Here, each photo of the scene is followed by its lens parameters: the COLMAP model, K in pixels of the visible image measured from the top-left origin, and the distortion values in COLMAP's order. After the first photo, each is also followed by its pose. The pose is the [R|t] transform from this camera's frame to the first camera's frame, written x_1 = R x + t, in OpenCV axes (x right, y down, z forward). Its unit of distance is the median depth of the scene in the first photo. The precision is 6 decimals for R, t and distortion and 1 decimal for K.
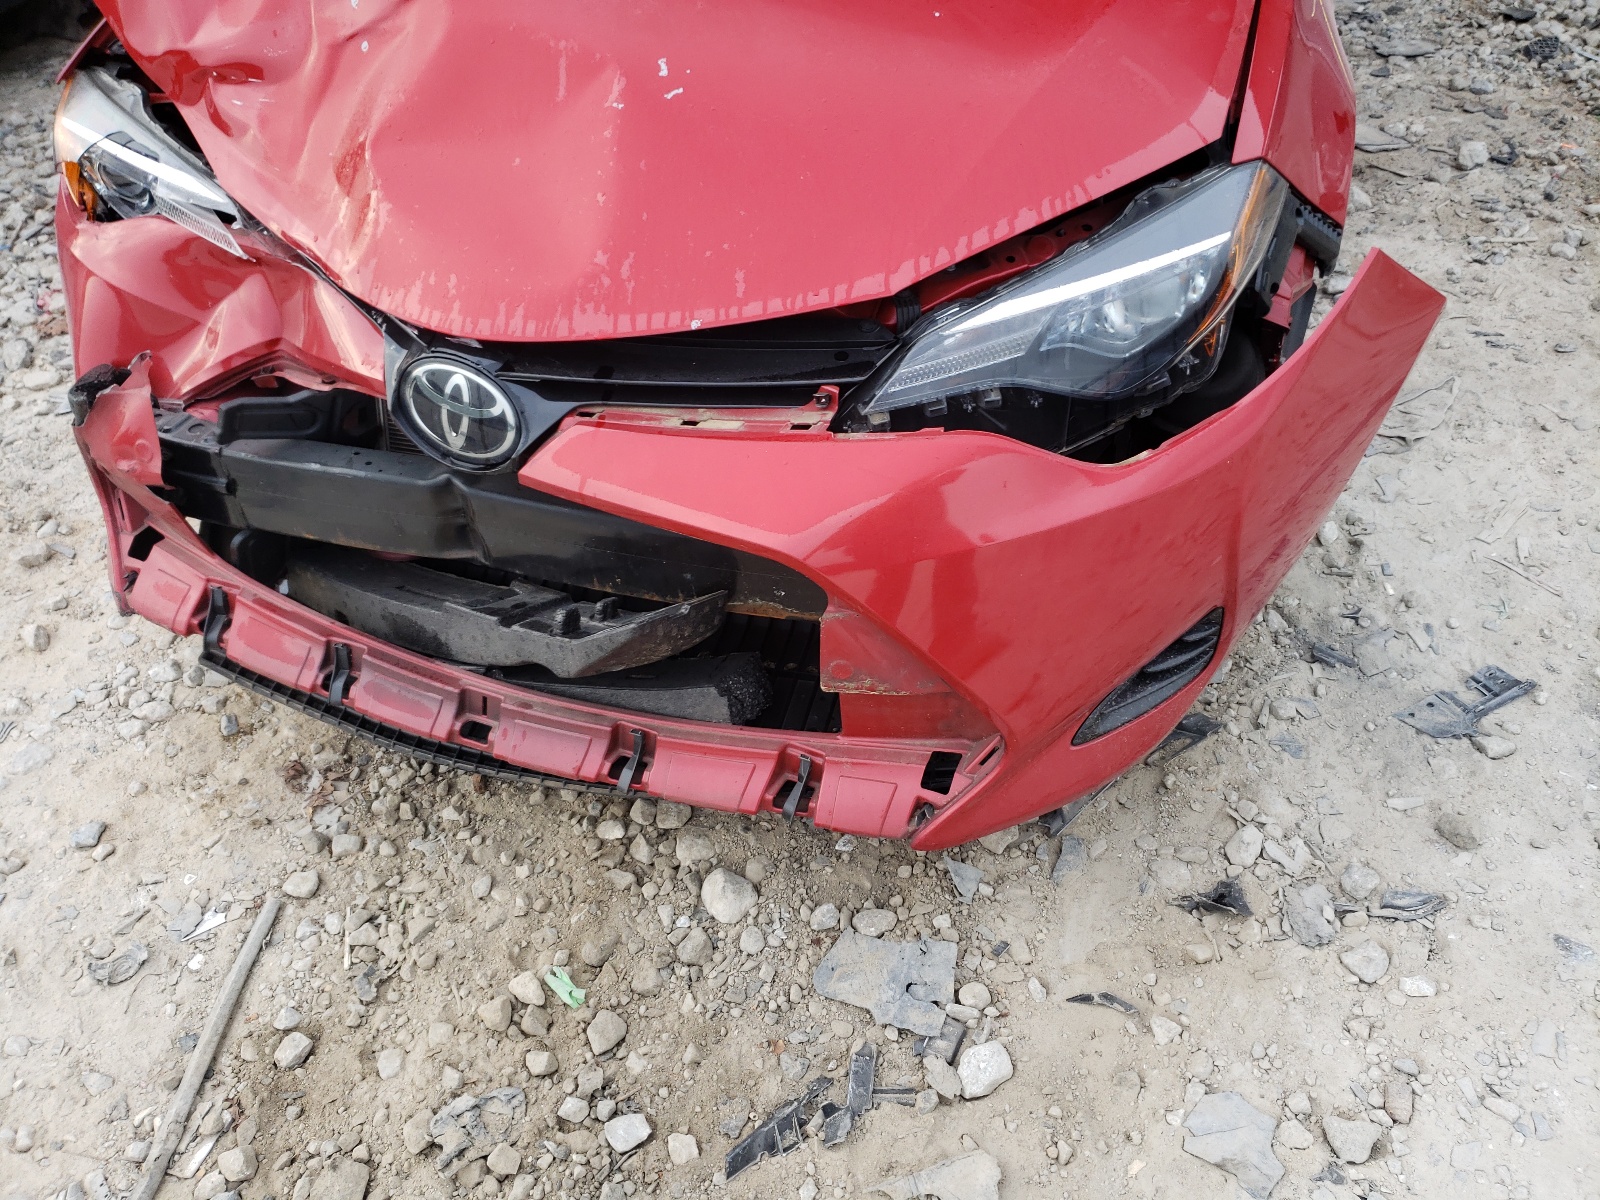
lens RADIAL K [[1262.5, 0, 850.7], [0, 1262.5, 564.8], [0, 0, 1]] dist [0.025725, 0.006425]
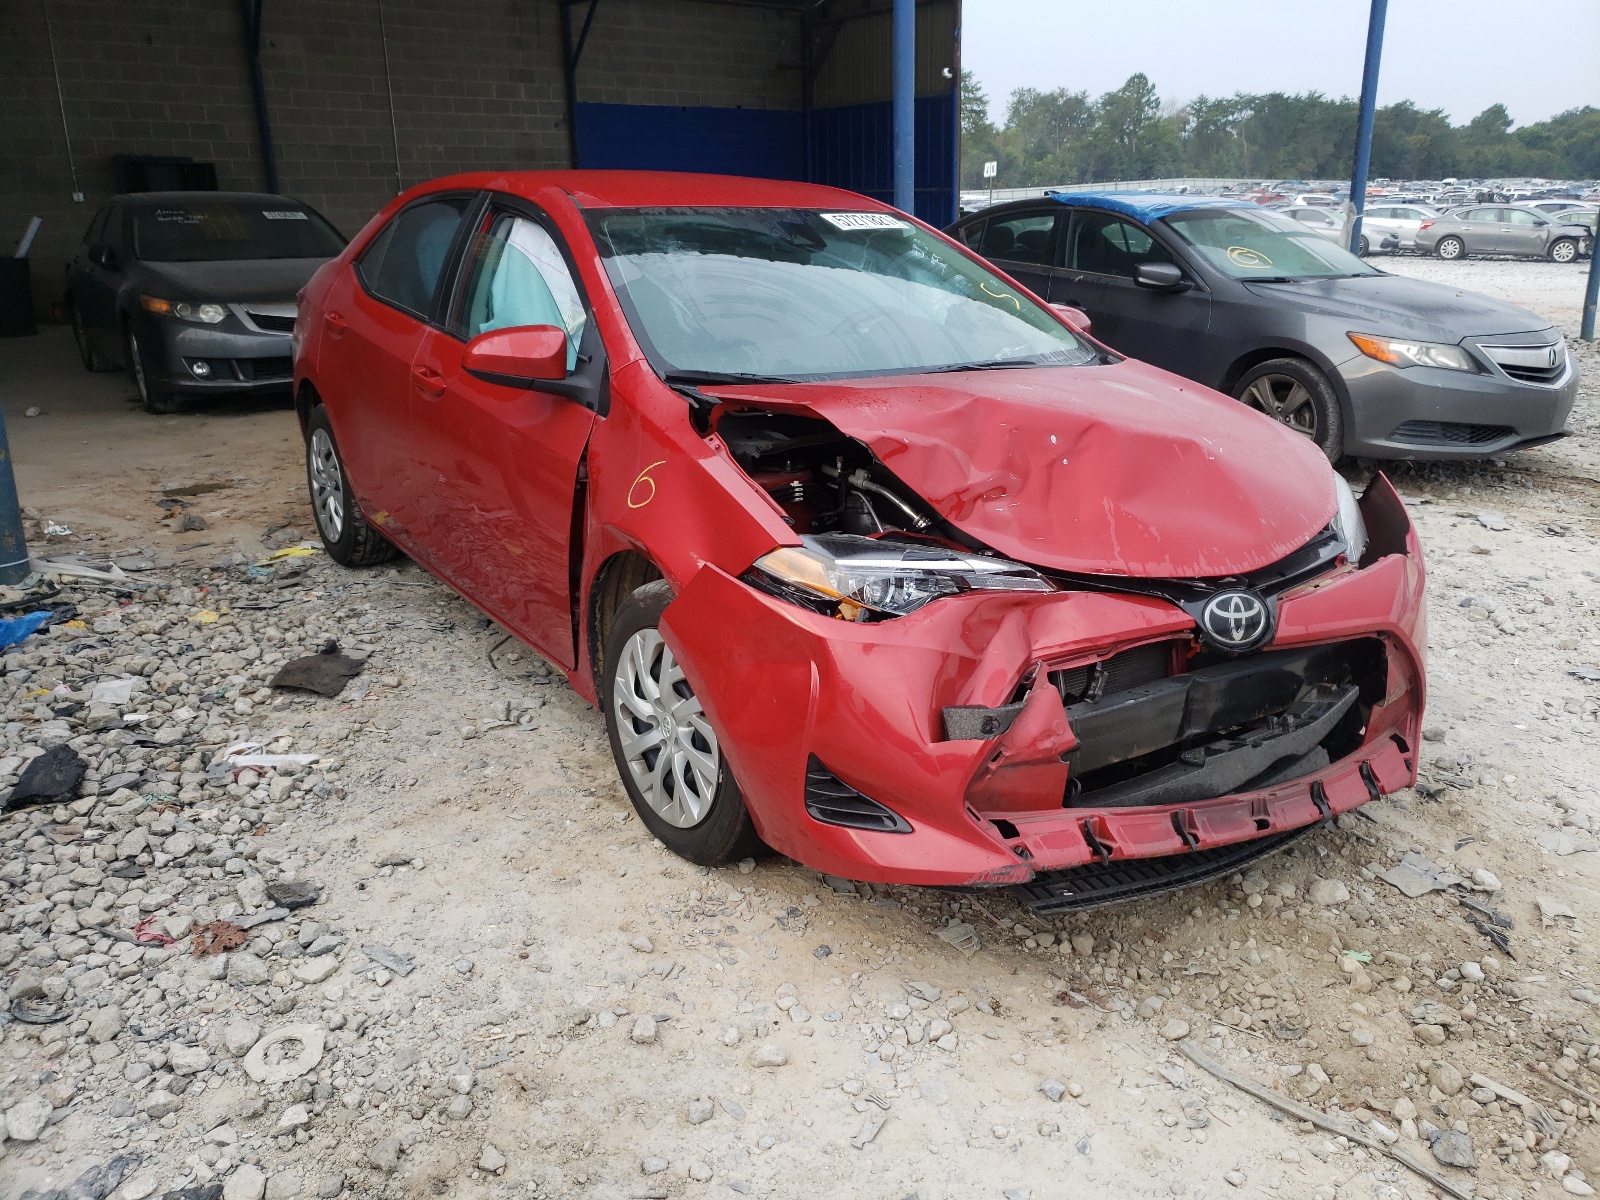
lens RADIAL K [[1262.5, 0, 850.7], [0, 1262.5, 564.8], [0, 0, 1]] dist [0.025725, 0.006425]
pose [[0.645290, -0.180348, 0.742345, -1.787974], [0.466822, 0.862289, -0.196302, -0.079421], [-0.604713, 0.473215, 0.640617, 0.124597]]
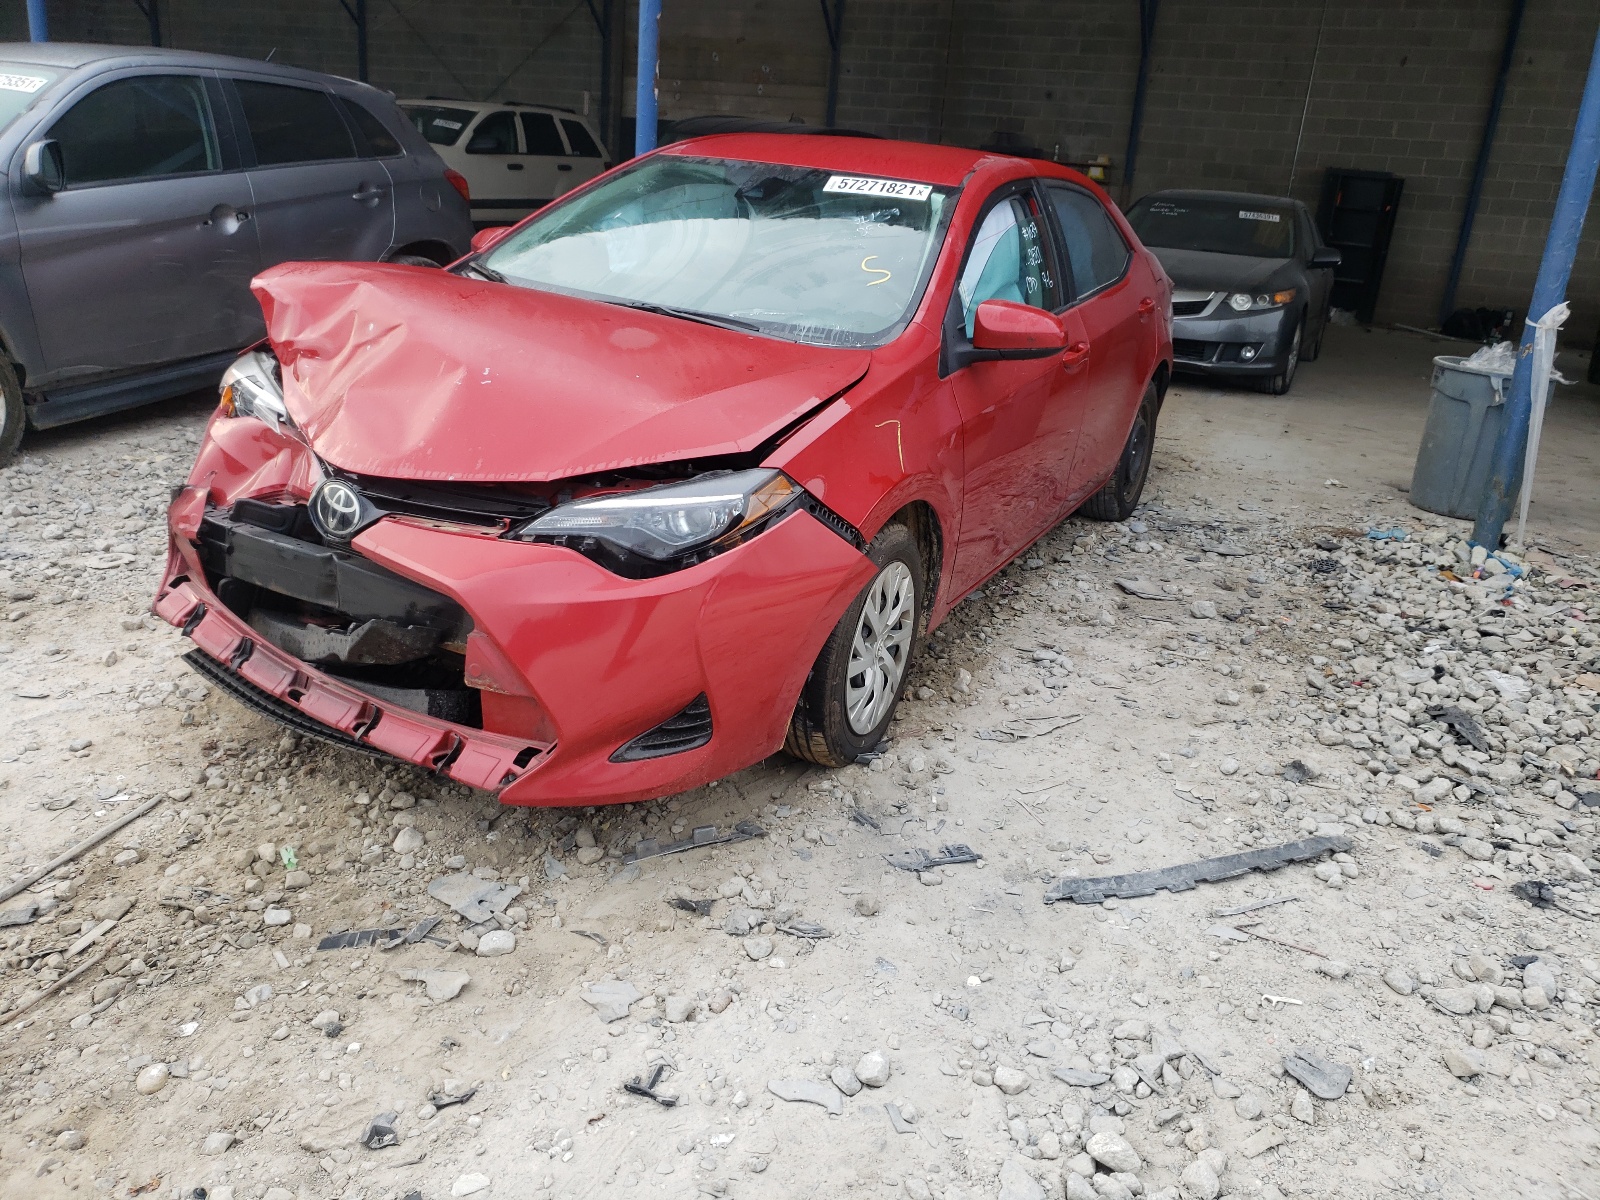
lens RADIAL K [[1262.5, 0, 850.7], [0, 1262.5, 564.8], [0, 0, 1]] dist [0.025725, 0.006425]
pose [[0.970853, 0.175516, -0.163213, 0.704725], [-0.223707, 0.908000, -0.354248, 0.420452], [0.086021, 0.380435, 0.920798, -0.618336]]
